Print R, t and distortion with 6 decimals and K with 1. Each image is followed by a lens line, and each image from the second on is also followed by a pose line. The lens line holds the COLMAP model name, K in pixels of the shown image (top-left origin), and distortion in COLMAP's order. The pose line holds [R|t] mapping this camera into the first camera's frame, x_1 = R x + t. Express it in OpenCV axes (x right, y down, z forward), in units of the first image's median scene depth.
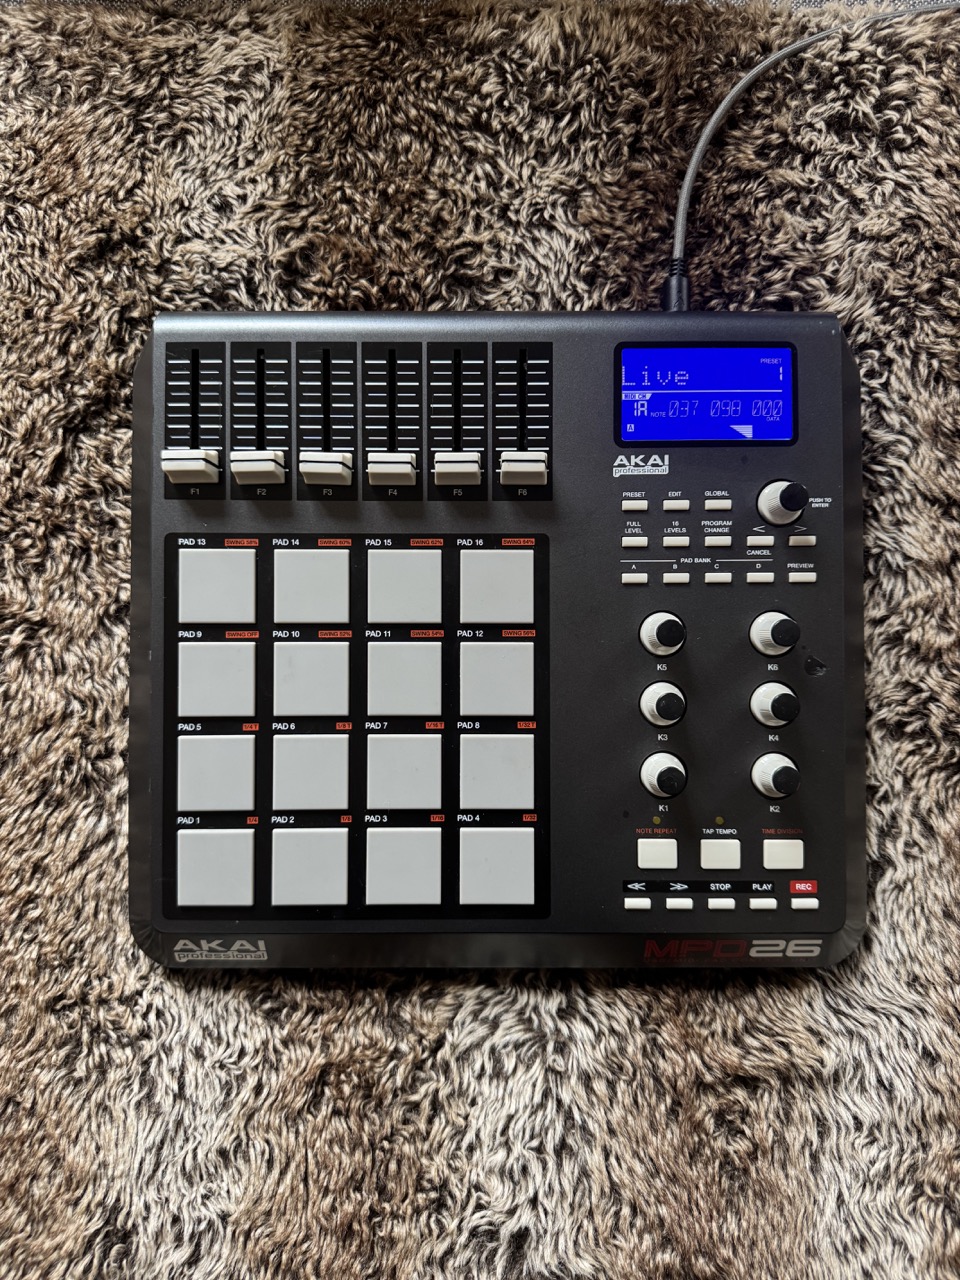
lens RADIAL K [[905.6, 0, 480.0], [0, 905.6, 640.0], [0, 0, 1]] dist [0.091282, -0.150888]
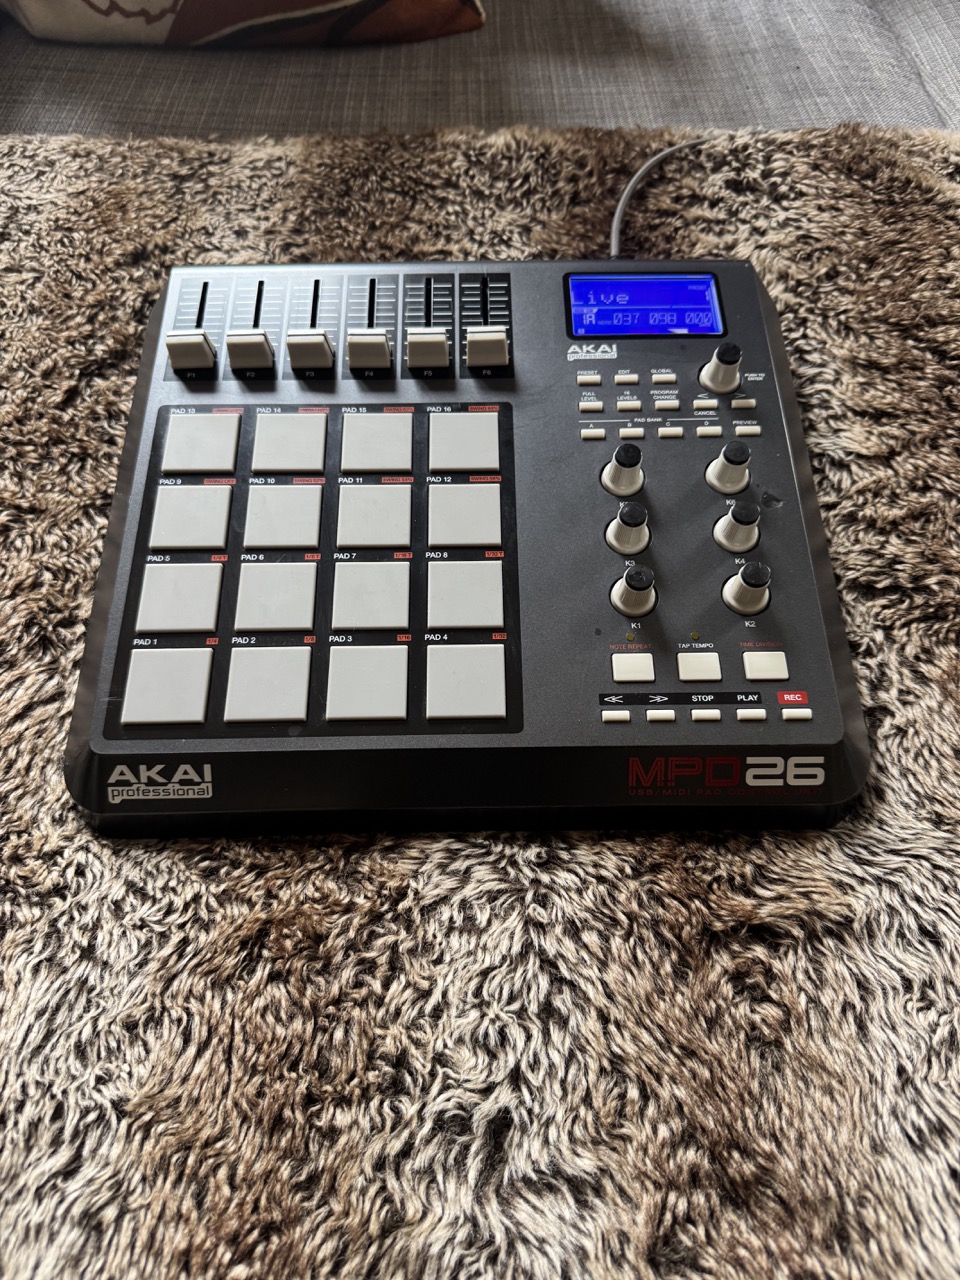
lens RADIAL K [[912.8, 0, 480.0], [0, 912.8, 640.0], [0, 0, 1]] dist [0.126614, -0.260779]
pose [[0.999909, -0.012295, 0.005606, 0.028333], [0.013512, 0.907533, -0.419764, 0.599598], [0.000073, 0.419802, 0.907616, 0.116135]]
